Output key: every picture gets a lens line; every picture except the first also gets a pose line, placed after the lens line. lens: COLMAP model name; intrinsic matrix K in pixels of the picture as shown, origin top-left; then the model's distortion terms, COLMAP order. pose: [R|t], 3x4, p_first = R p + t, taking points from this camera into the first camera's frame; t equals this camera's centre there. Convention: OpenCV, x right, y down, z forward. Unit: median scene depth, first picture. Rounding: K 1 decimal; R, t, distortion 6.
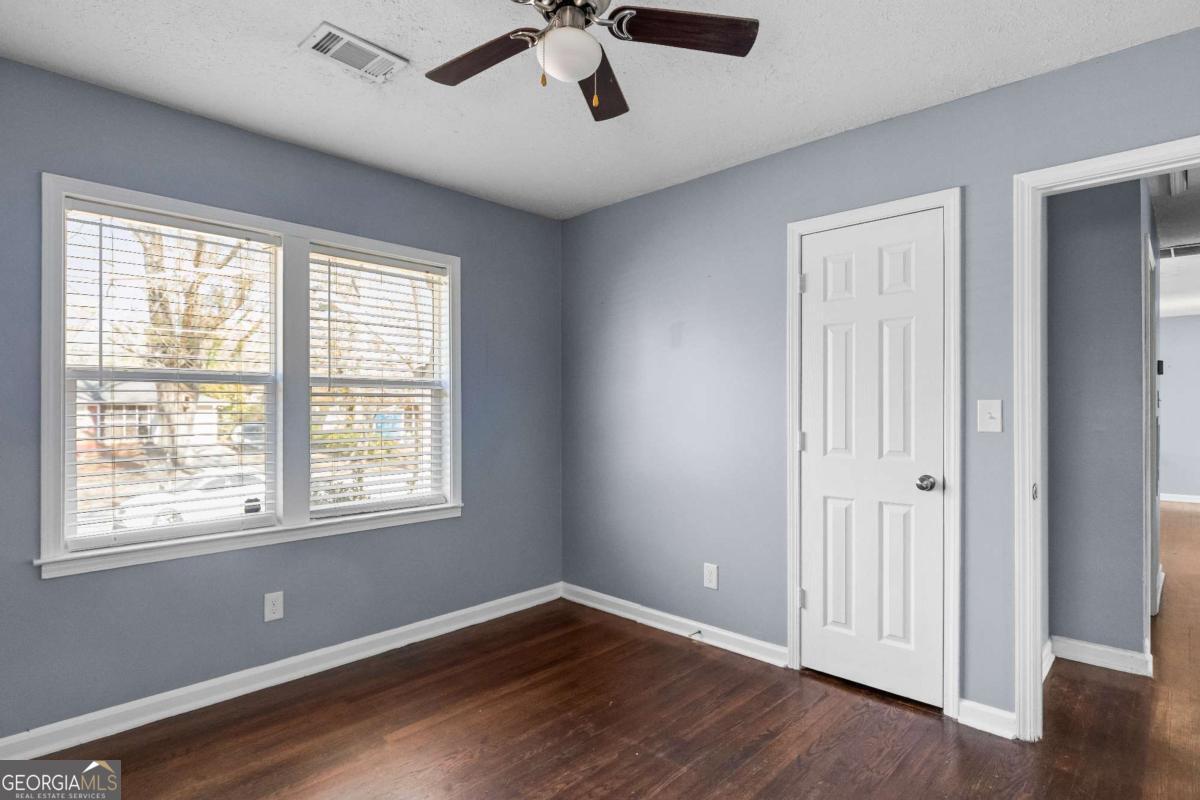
lens RADIAL K [[612.8, 0, 601.4], [0, 612.8, 407.5], [0, 0, 1]] dist [0.002186, -0.001285]
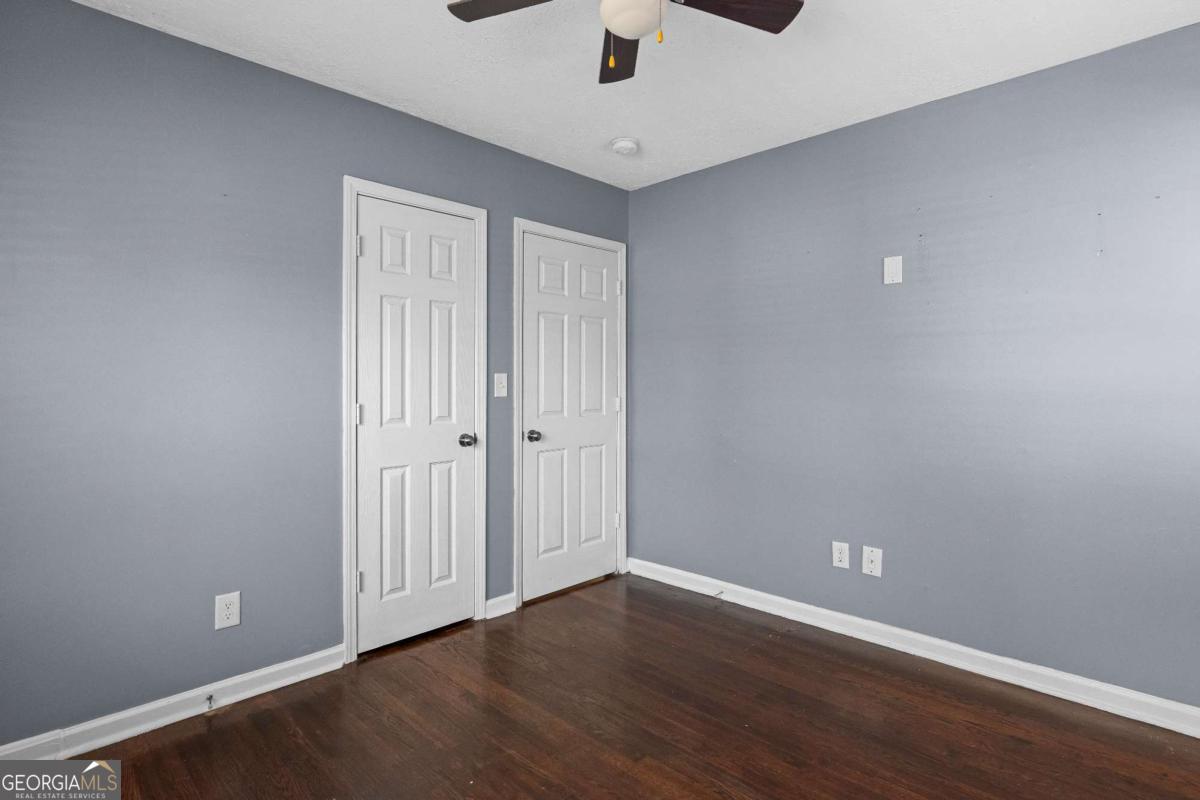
lens RADIAL K [[612.8, 0, 600.4], [0, 612.8, 382.1], [0, 0, 1]] dist [0.002186, -0.001285]
pose [[0.022198, 0.000828, 0.999753, -0.631227], [0.000896, 0.999999, -0.000848, 0.007878], [-0.999753, 0.000915, 0.022197, 0.640245]]
